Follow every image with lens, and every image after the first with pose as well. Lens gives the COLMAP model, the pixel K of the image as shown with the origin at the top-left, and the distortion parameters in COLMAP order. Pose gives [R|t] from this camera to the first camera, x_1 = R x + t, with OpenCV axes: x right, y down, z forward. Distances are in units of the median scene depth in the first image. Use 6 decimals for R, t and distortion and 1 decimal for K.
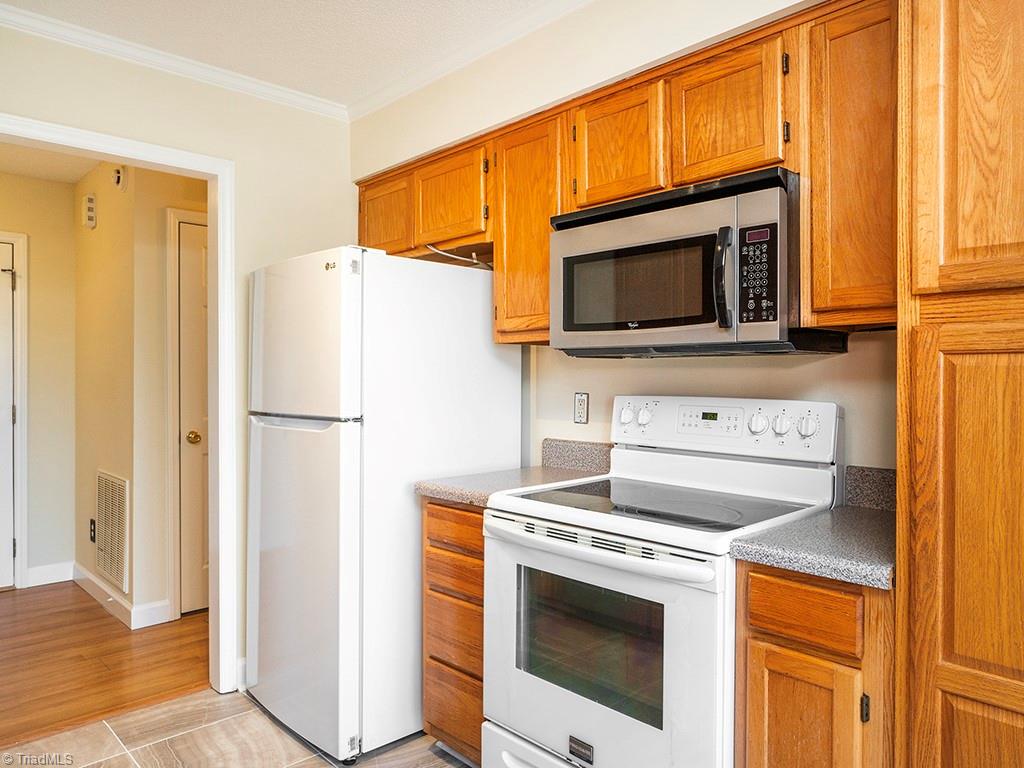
lens RADIAL K [[714.3, 0, 529.0], [0, 714.3, 382.5], [0, 0, 1]] dist [-0.000047, 0.003373]
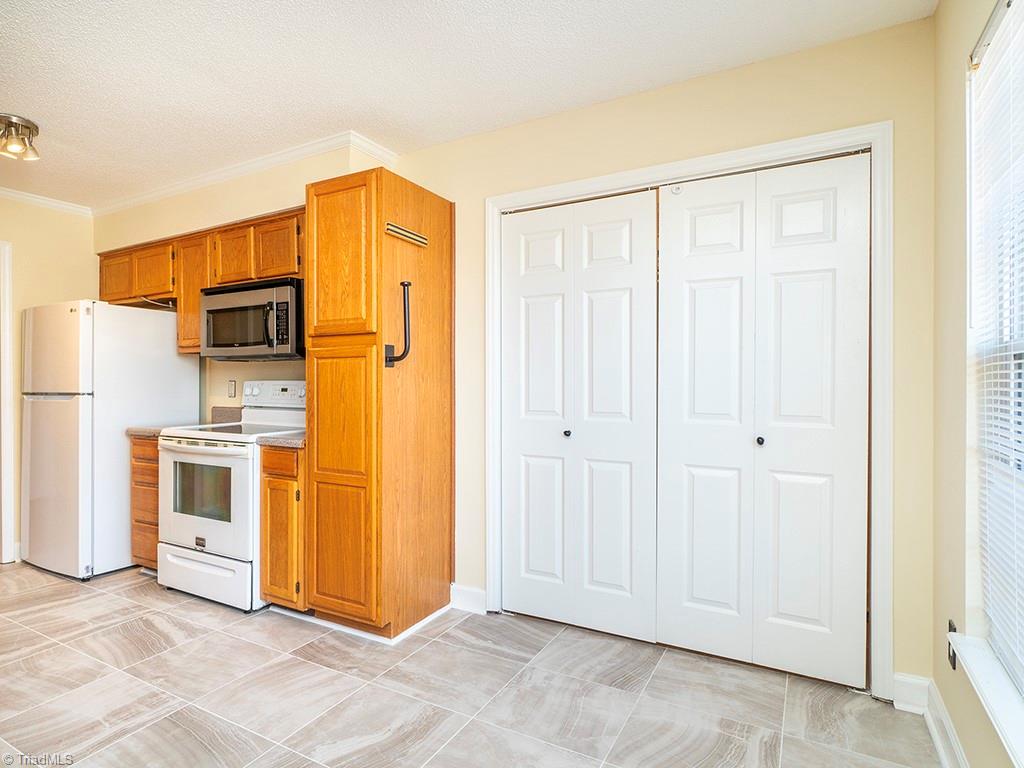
lens RADIAL K [[591.1, 0, 455.3], [0, 591.1, 381.5], [0, 0, 1]] dist [0.005176, -0.000354]
pose [[0.967326, -0.004973, 0.253486, 0.312752], [0.006533, 0.999965, -0.005313, 0.037540], [-0.253450, 0.006795, 0.967325, -0.791615]]
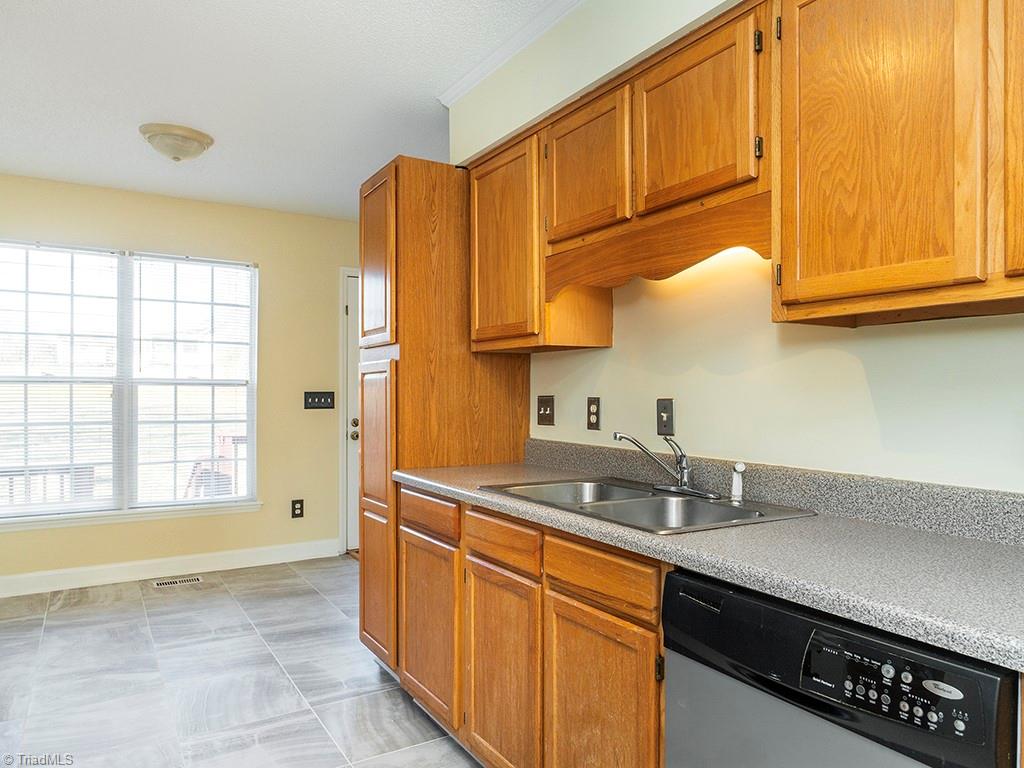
lens RADIAL K [[680.9, 0, 507.7], [0, 680.9, 391.9], [0, 0, 1]] dist [-0.008632, 0.000656]
pose [[-0.976914, -0.005024, 0.213575, -0.658761], [-0.002903, 0.999943, 0.010242, 0.008896], [-0.213614, 0.009386, -0.976873, 1.341385]]
